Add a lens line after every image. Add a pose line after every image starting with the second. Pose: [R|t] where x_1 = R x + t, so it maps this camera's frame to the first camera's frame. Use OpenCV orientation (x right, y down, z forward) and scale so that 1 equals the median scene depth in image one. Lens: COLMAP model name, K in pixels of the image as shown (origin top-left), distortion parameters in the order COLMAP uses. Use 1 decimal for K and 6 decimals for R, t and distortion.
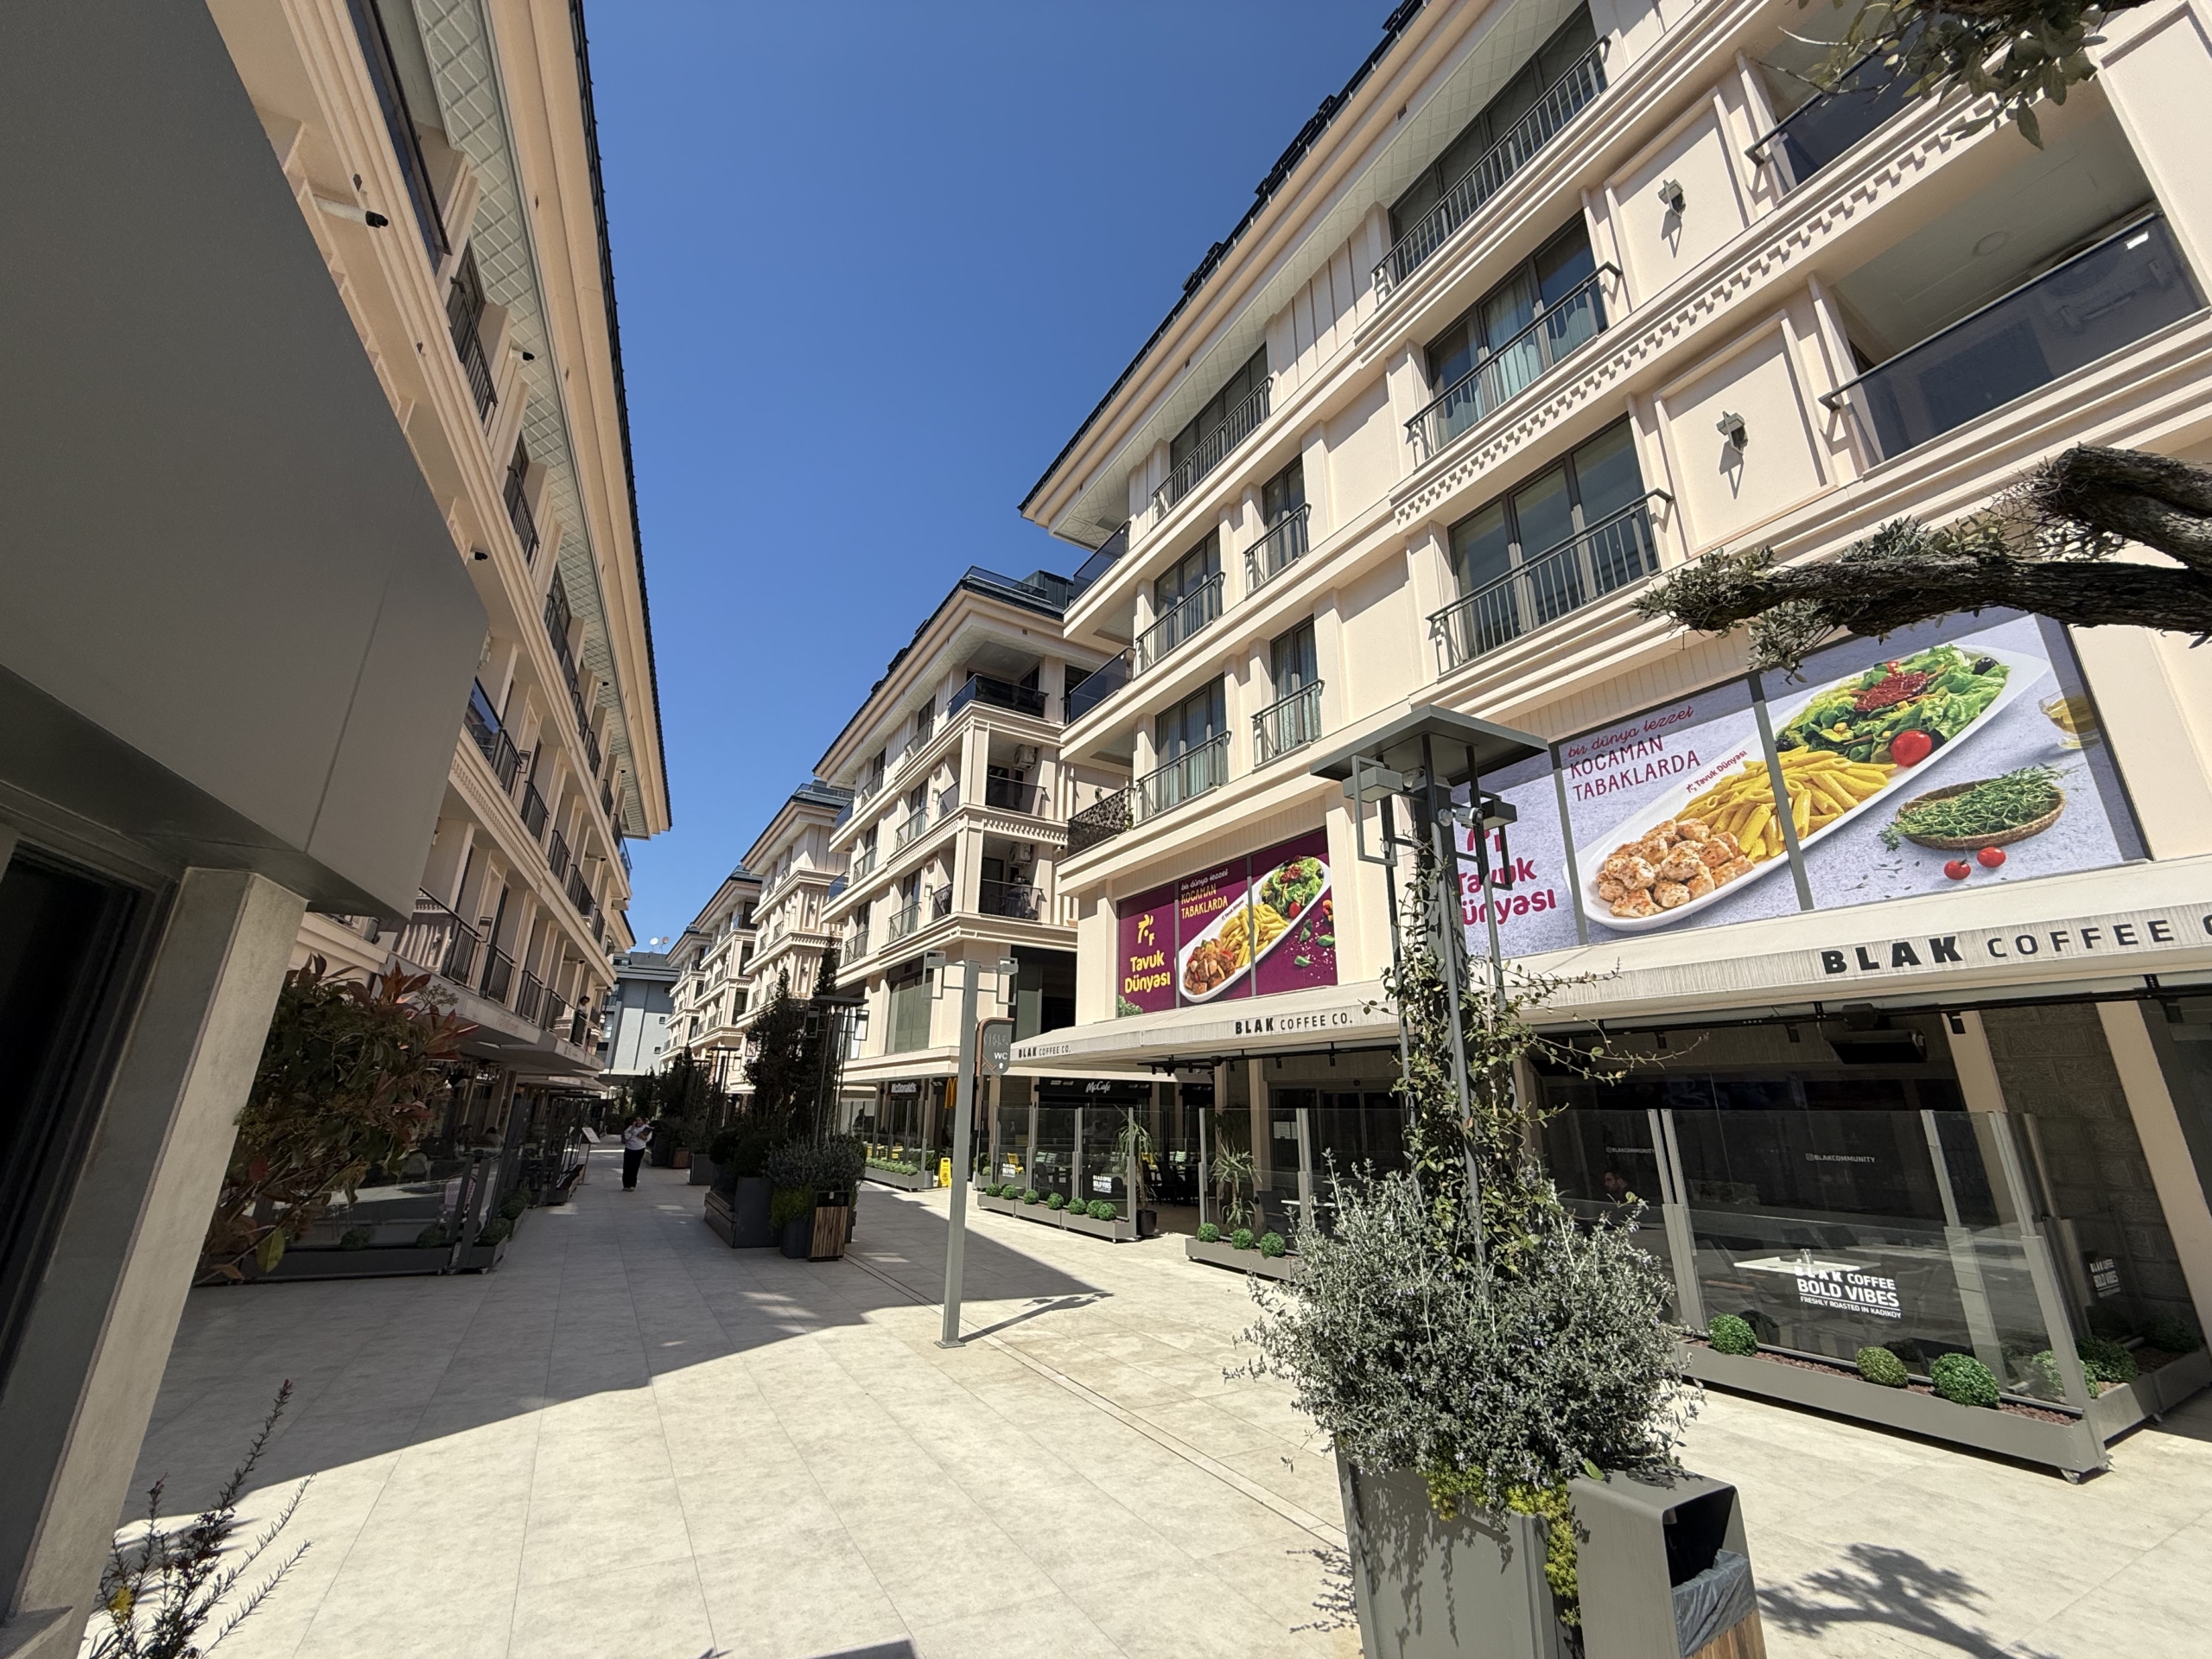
lens RADIAL K [[880.7, 0, 1100.7], [0, 880.7, 832.8], [0, 0, 1]] dist [-0.000896, -0.000652]
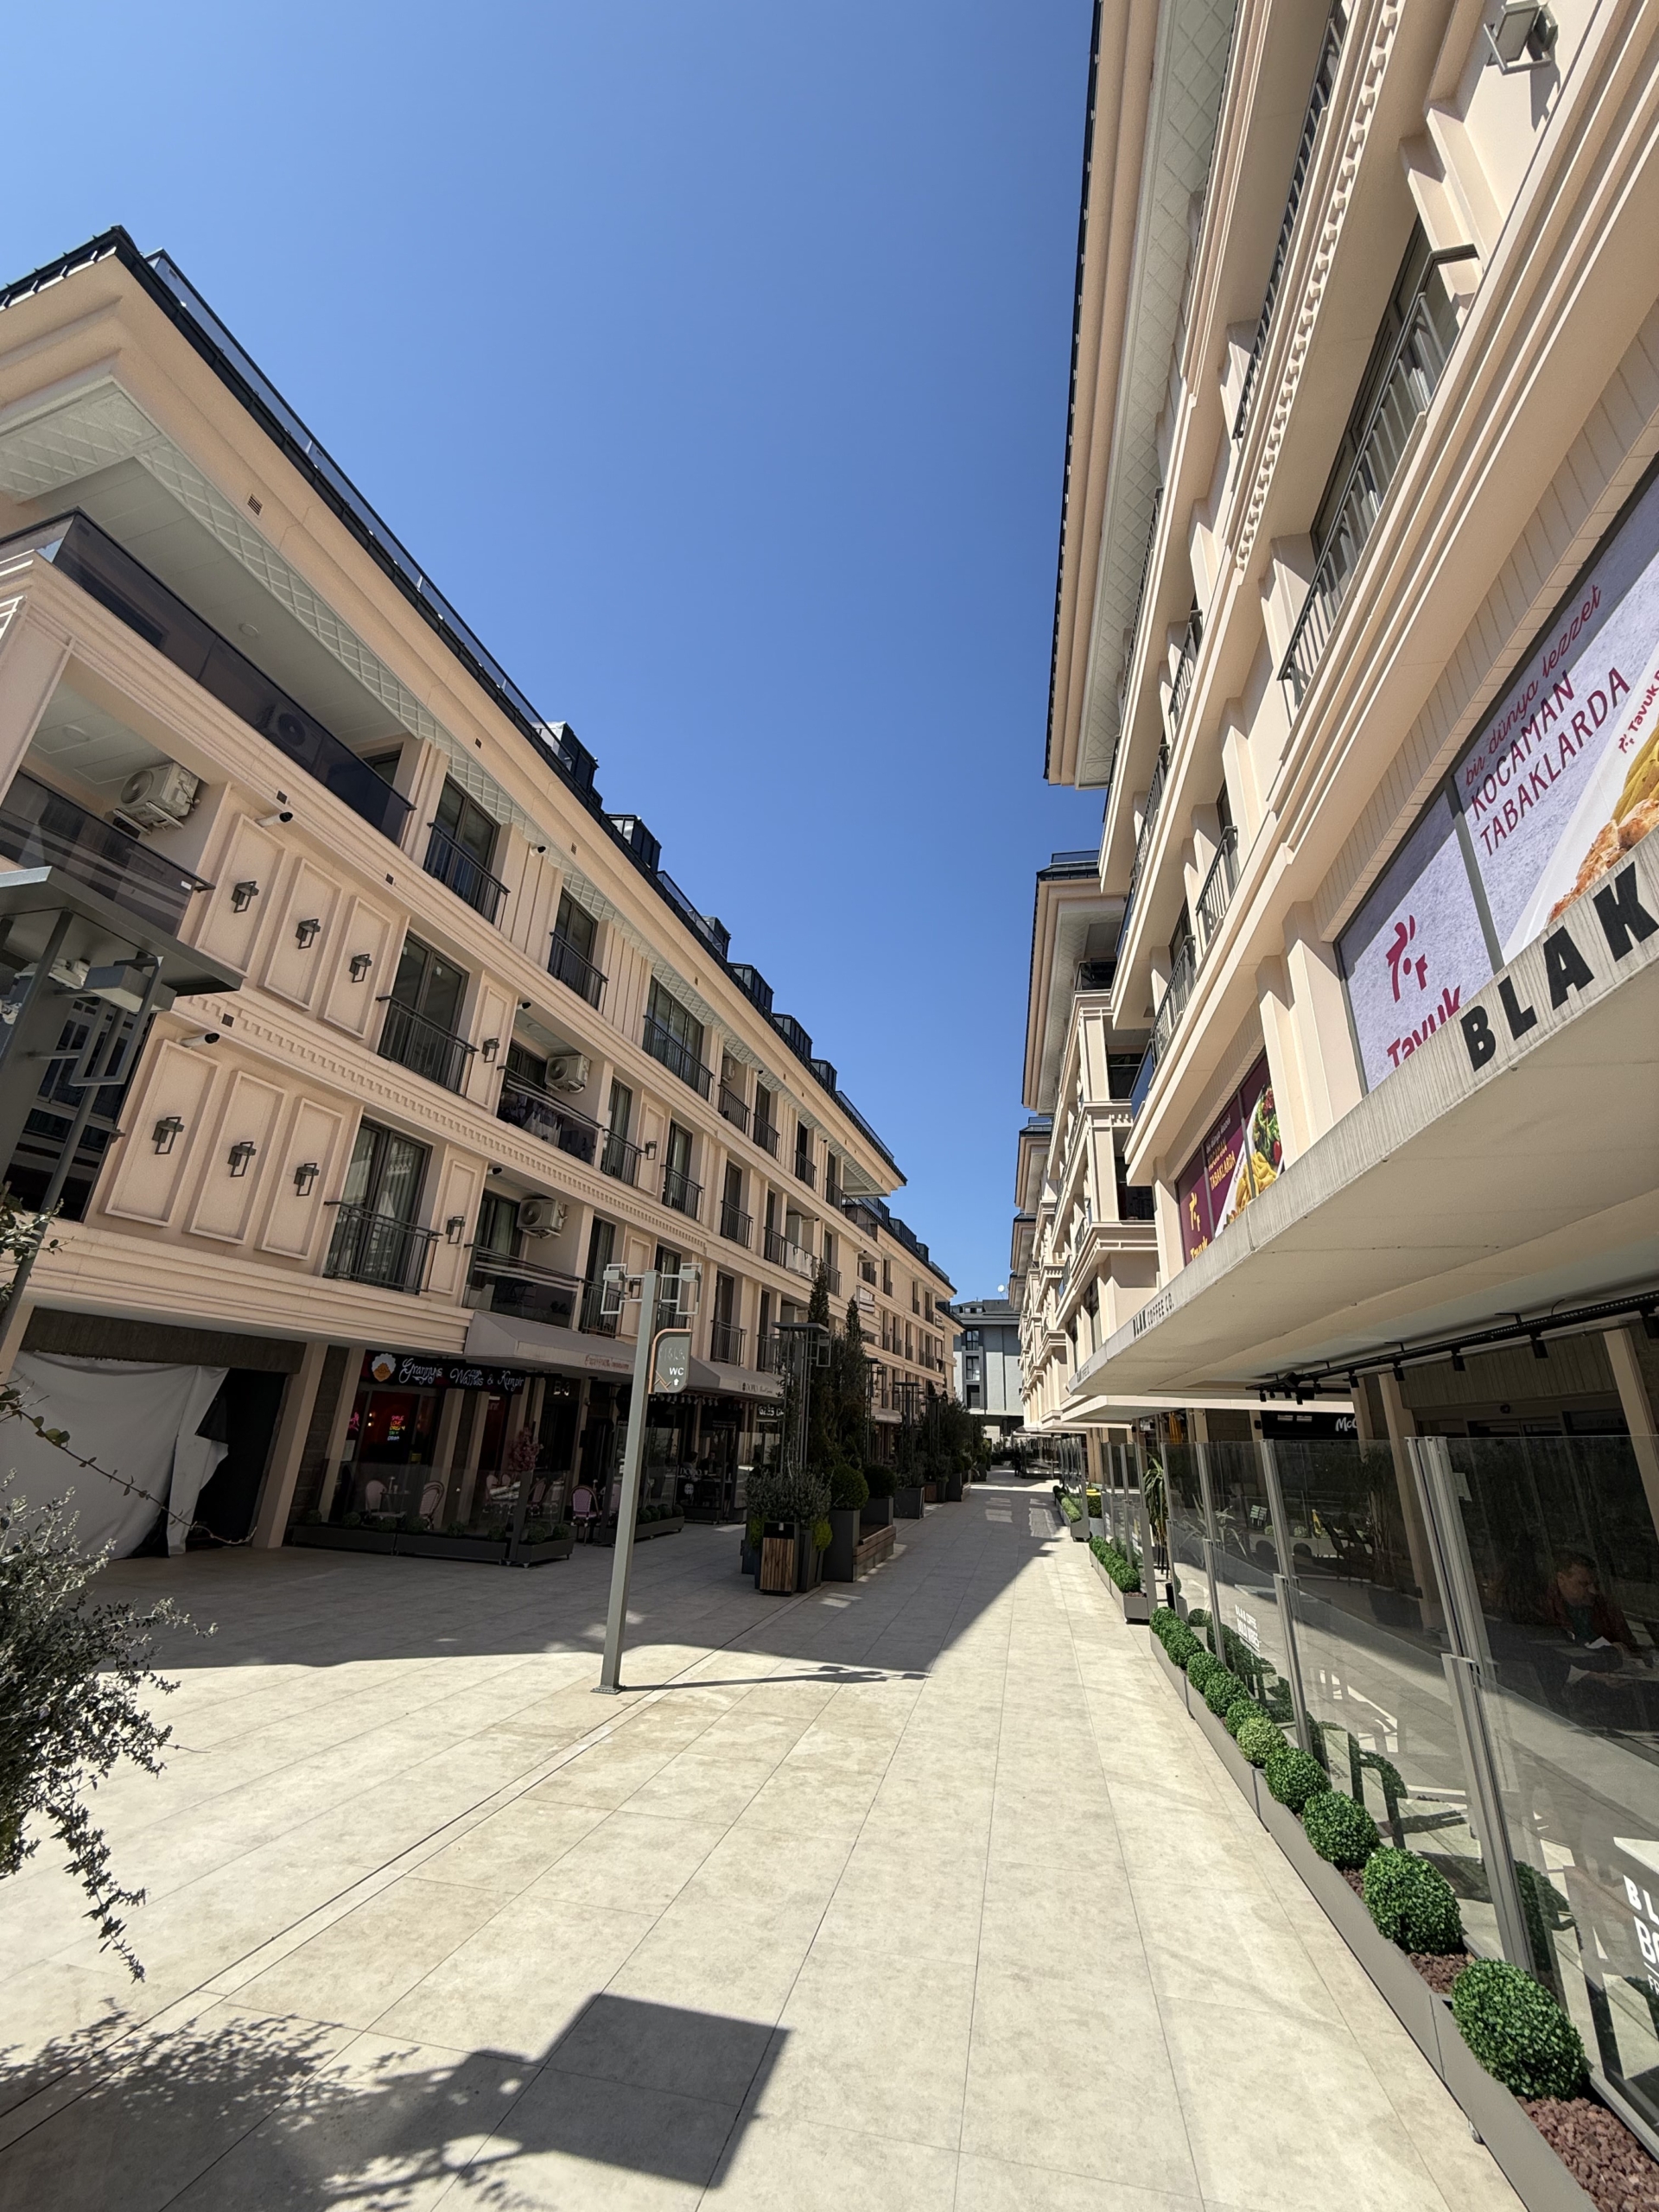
lens RADIAL K [[880.7, 0, 825.1], [0, 880.7, 1100.2], [0, 0, 1]] dist [-0.000896, -0.000652]
pose [[0.752330, -0.223431, -0.619741, 0.880303], [0.175235, 0.974710, -0.138680, 0.183464], [0.635053, -0.004267, 0.772457, 0.541321]]
